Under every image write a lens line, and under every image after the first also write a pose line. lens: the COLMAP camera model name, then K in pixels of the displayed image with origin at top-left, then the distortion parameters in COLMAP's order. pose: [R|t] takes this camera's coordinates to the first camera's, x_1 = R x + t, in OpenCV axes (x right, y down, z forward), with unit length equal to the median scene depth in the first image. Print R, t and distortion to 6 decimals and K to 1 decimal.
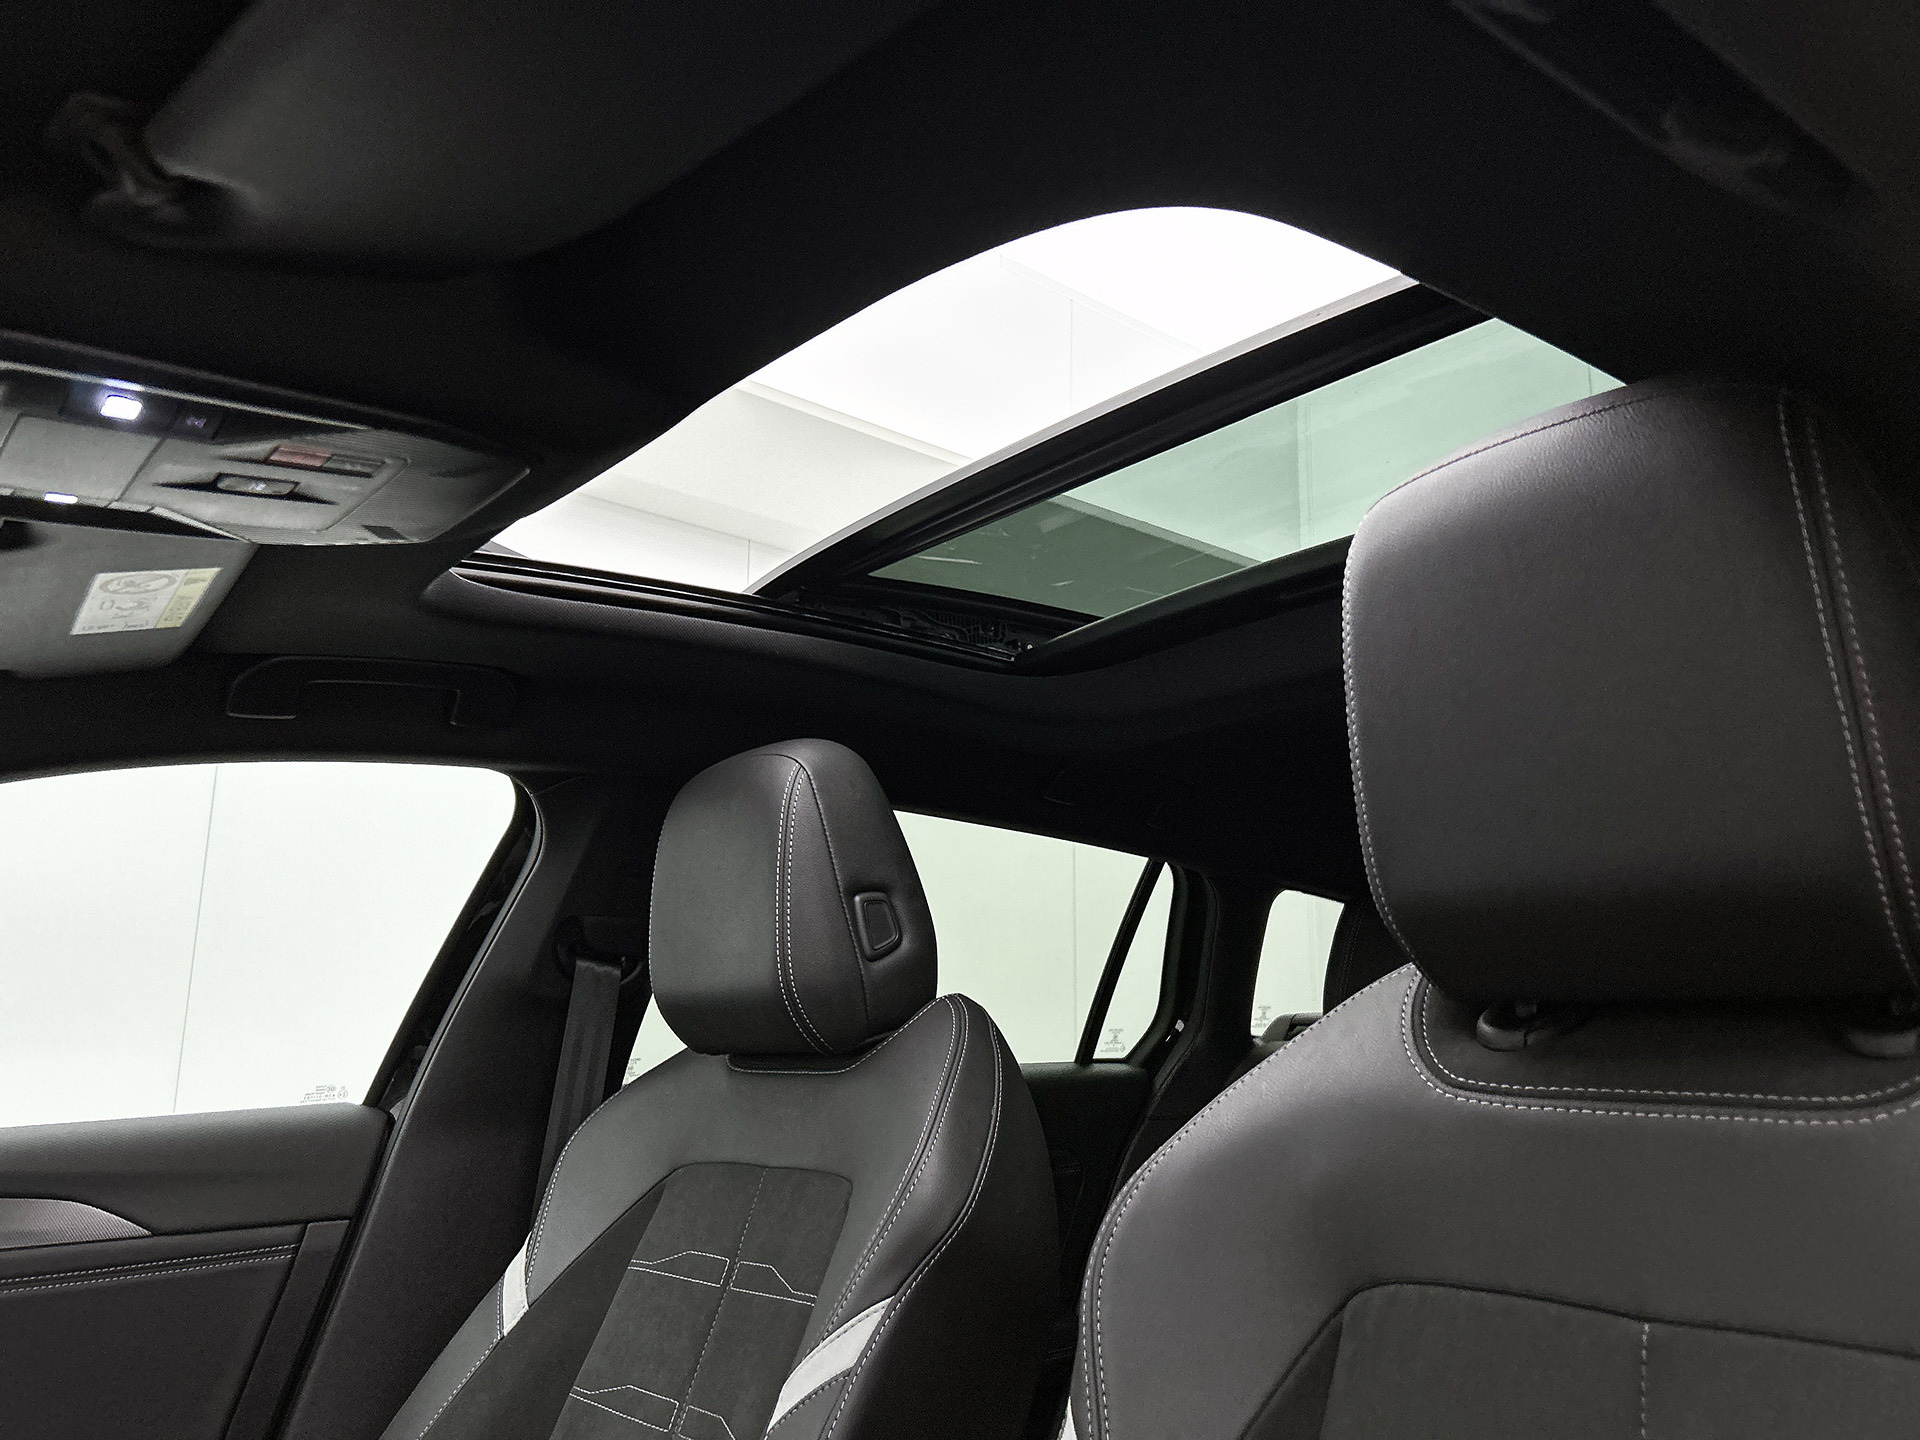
lens RADIAL K [[1550.3, 0, 959.0], [0, 1550.3, 770.5], [0, 0, 1]] dist [0.089458, 0.002632]
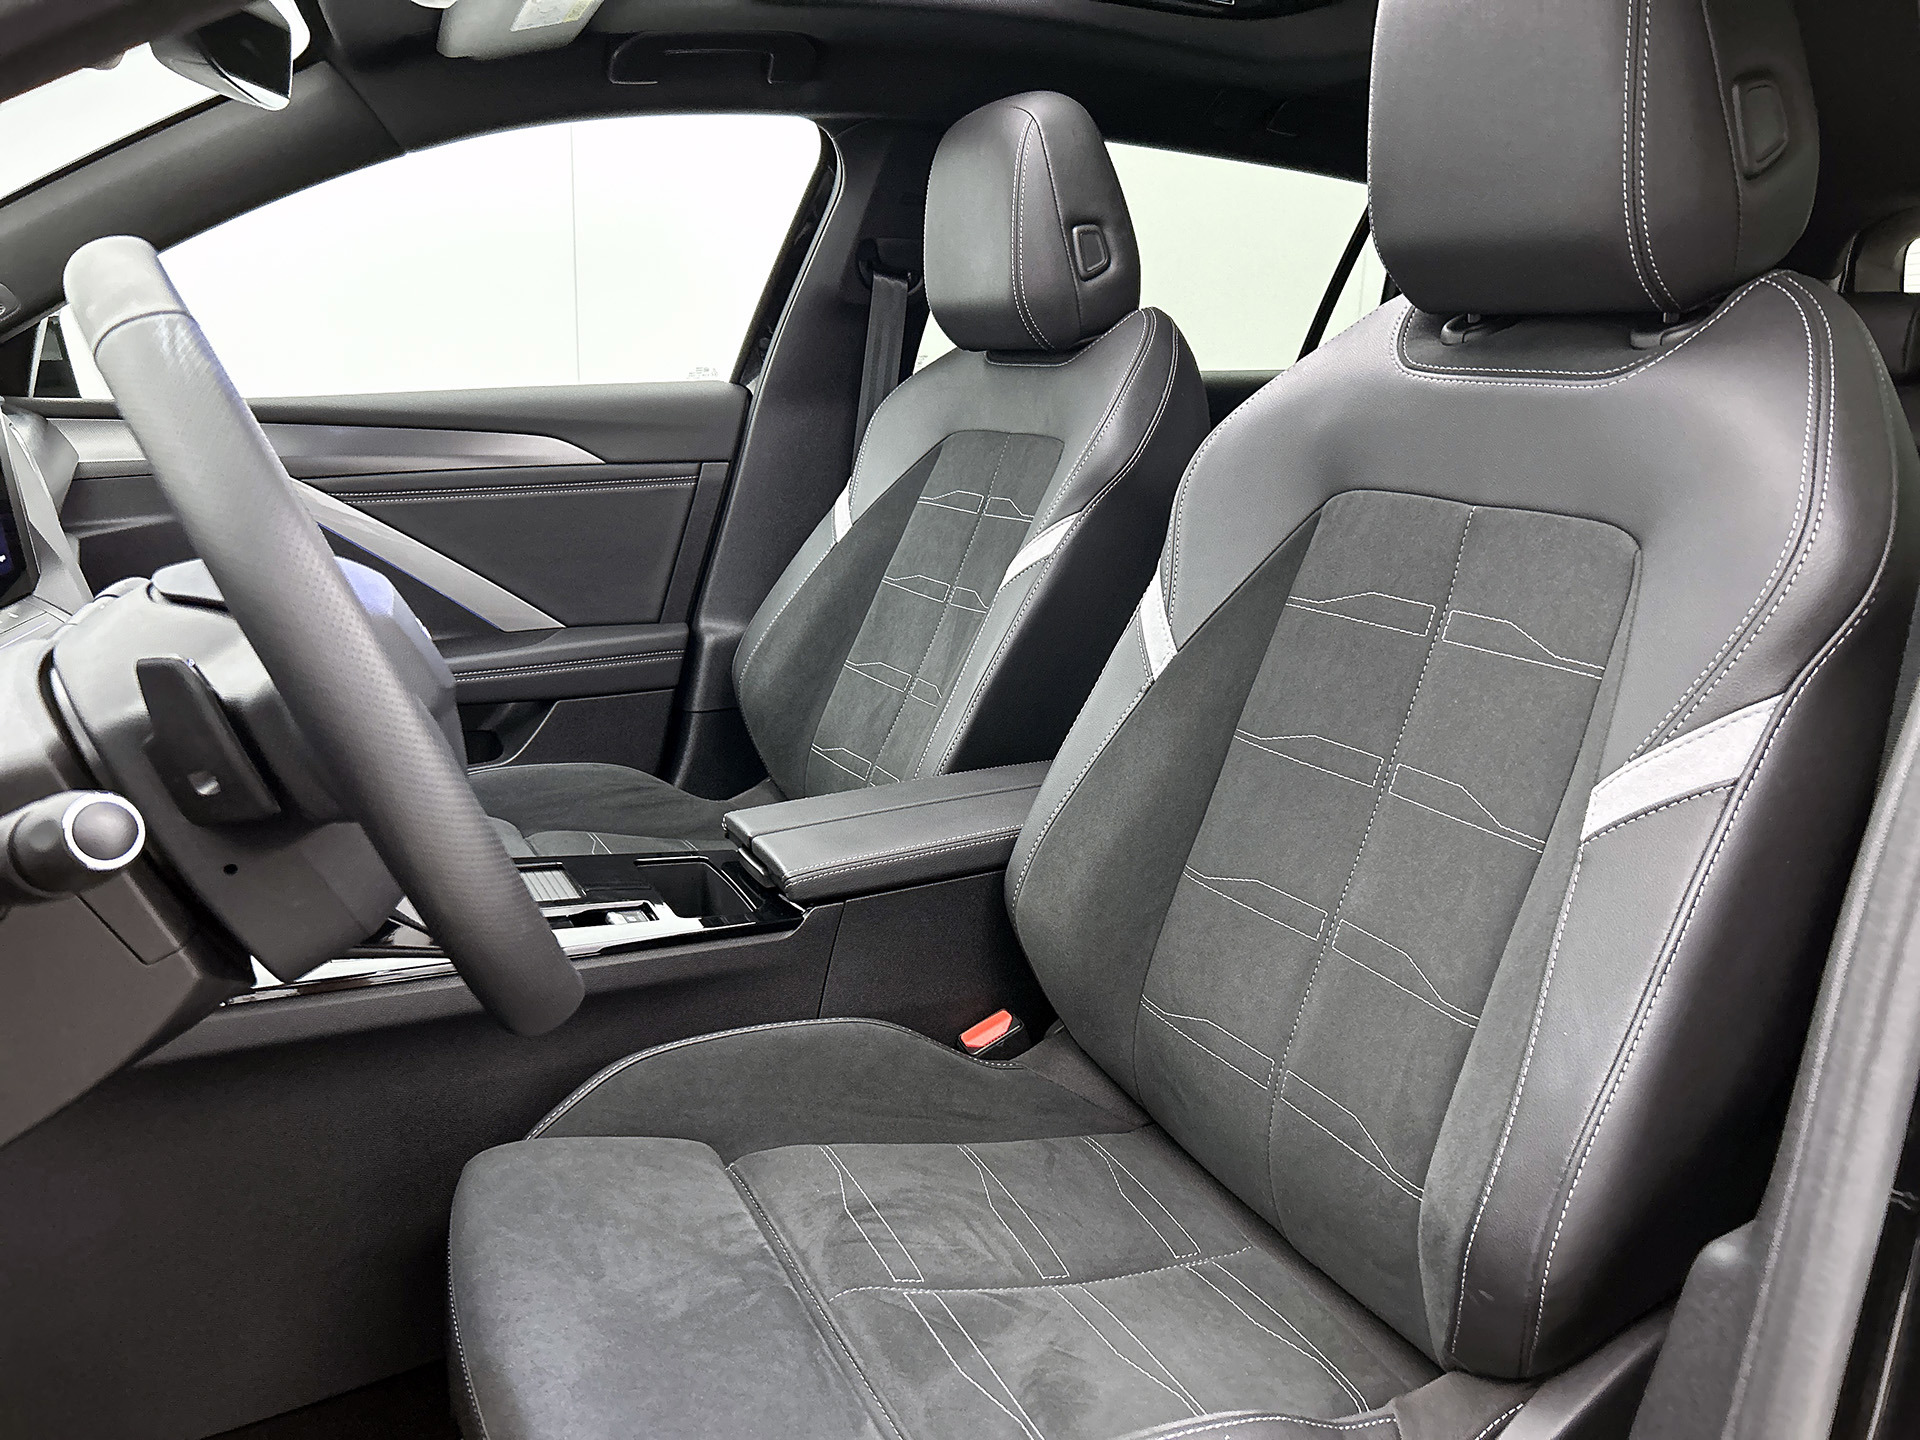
lens RADIAL K [[1428.0, 0, 960.0], [0, 1428.0, 720.0], [0, 0, 1]] dist [0.064830, -0.100118]
pose [[0.981365, 0.068367, -0.179579, 0.078515], [0.011322, 0.912366, 0.409218, -0.034452], [0.191818, -0.403626, 0.894590, -0.247024]]
